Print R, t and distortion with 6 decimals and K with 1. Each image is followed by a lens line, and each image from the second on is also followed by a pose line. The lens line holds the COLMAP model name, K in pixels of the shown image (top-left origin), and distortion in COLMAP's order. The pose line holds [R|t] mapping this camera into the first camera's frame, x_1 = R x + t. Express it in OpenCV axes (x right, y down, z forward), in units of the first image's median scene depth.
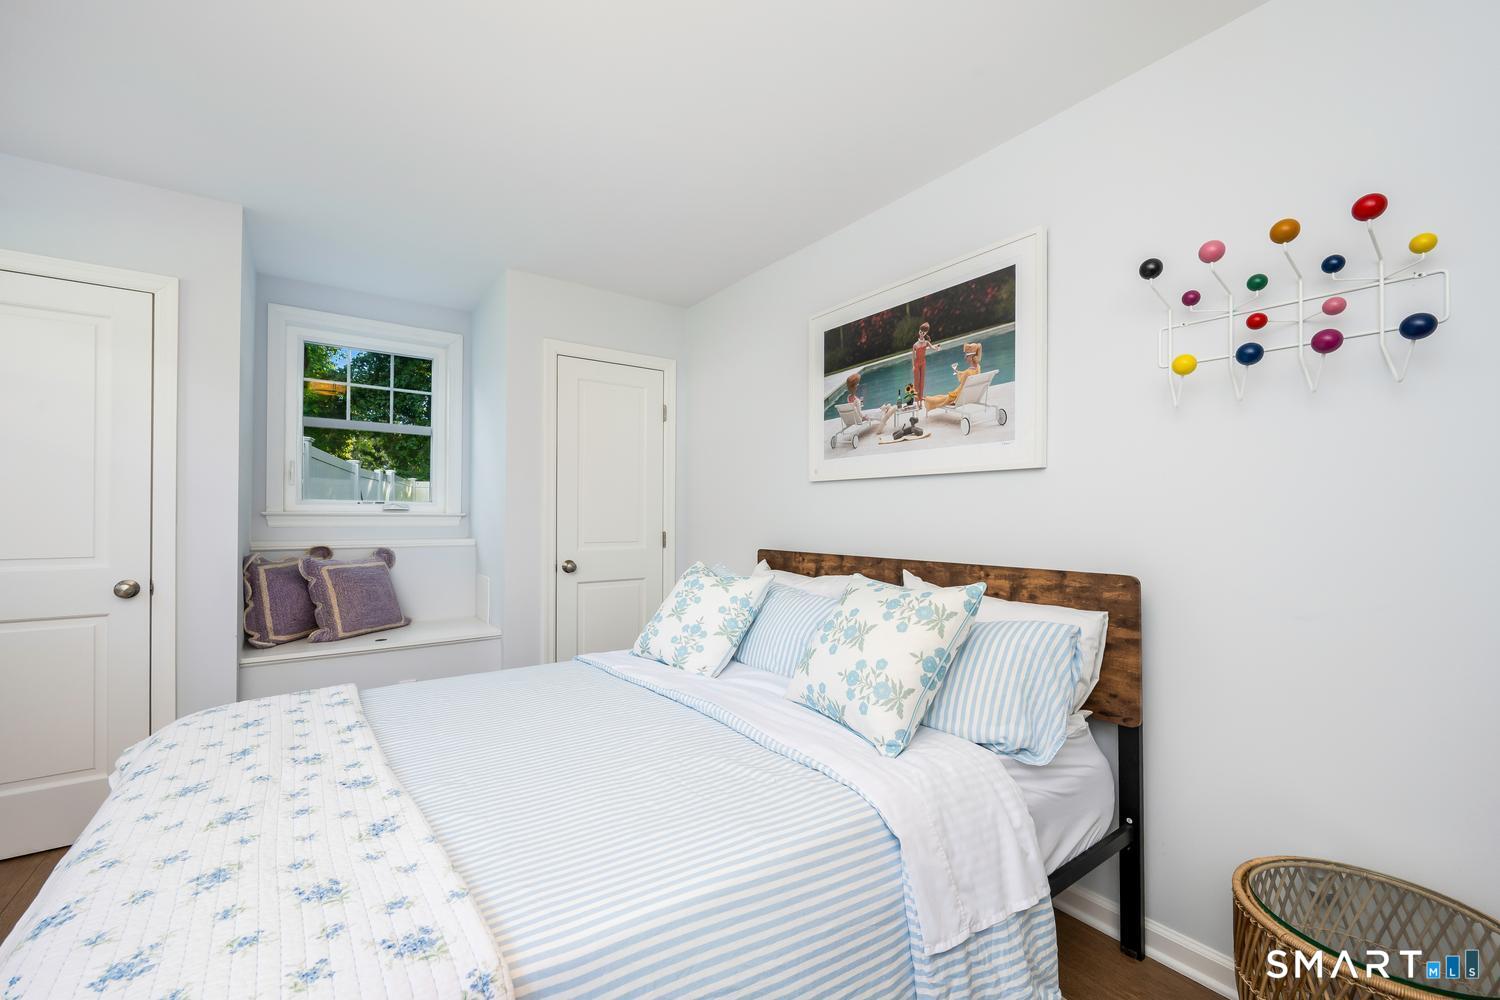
lens RADIAL K [[594.3, 0, 750.0], [0, 594.3, 500.0], [0, 0, 1]] dist [-0.001390, -0.000029]
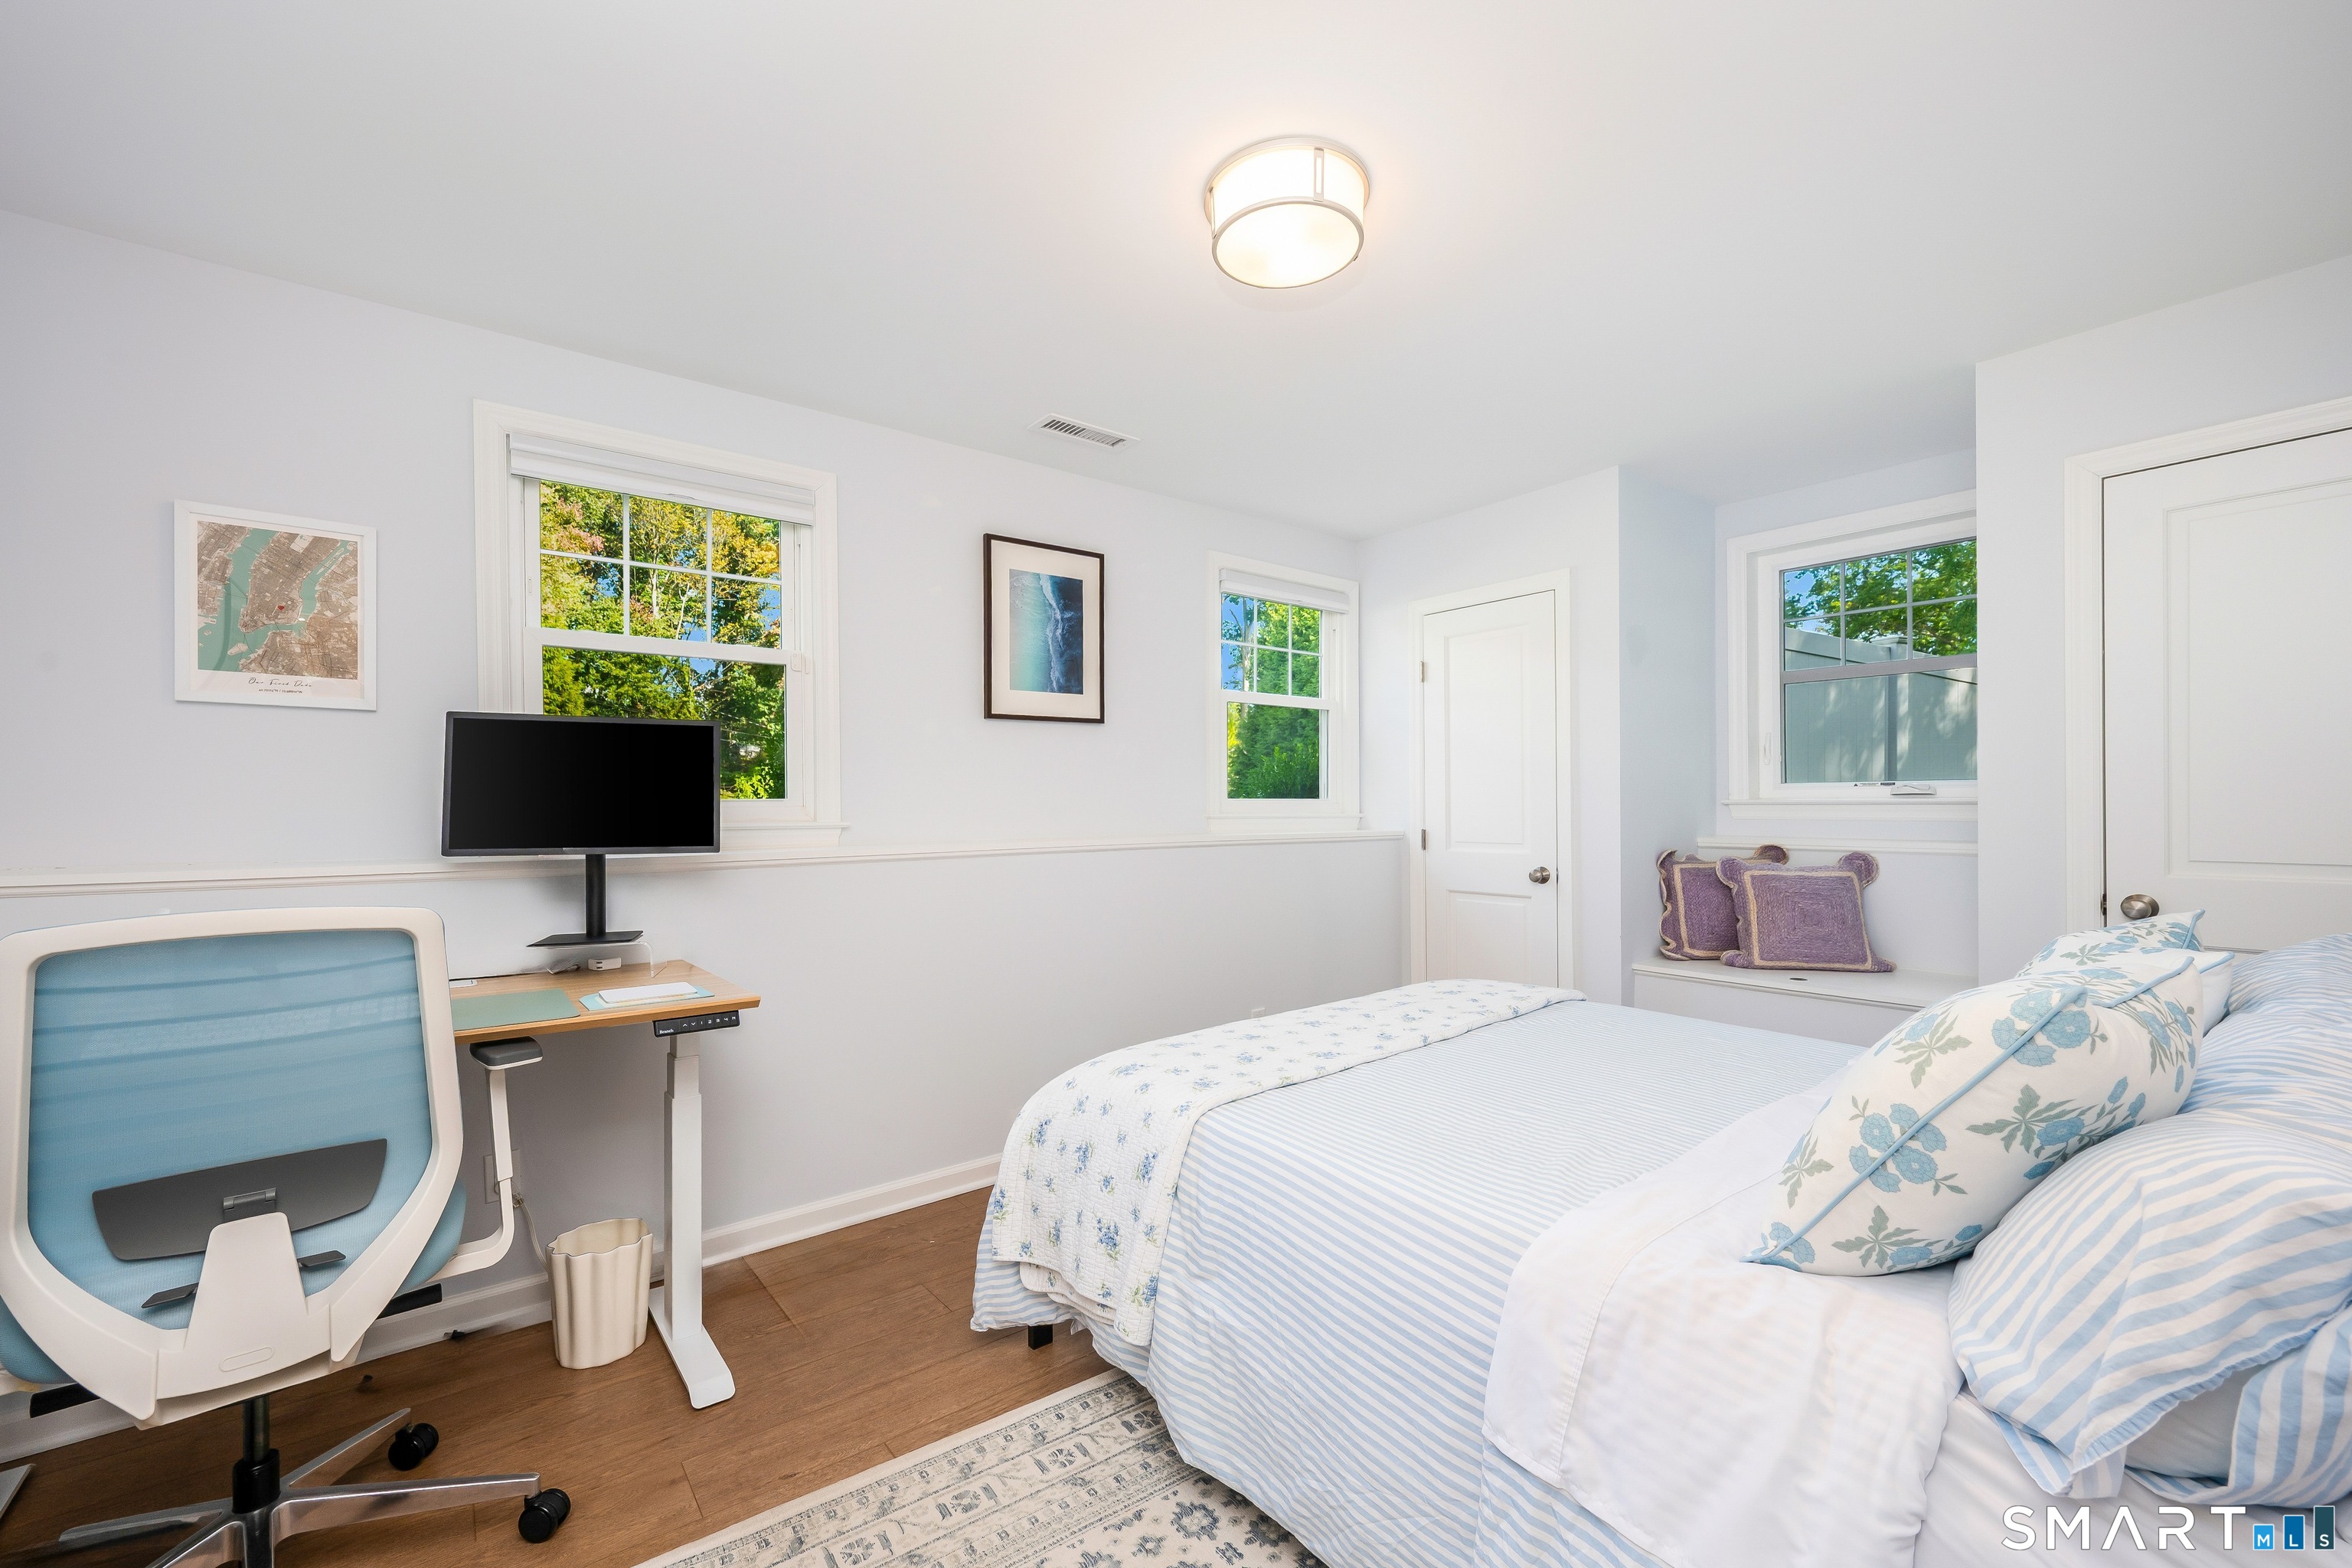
lens RADIAL K [[944.4, 0, 1170.5], [0, 944.4, 806.5], [0, 0, 1]] dist [-0.000206, -0.000041]
pose [[0.044876, -0.001231, -0.998992, 0.504827], [0.032582, 0.999469, 0.000232, 0.004277], [0.998461, -0.032560, 0.044893, 0.217115]]
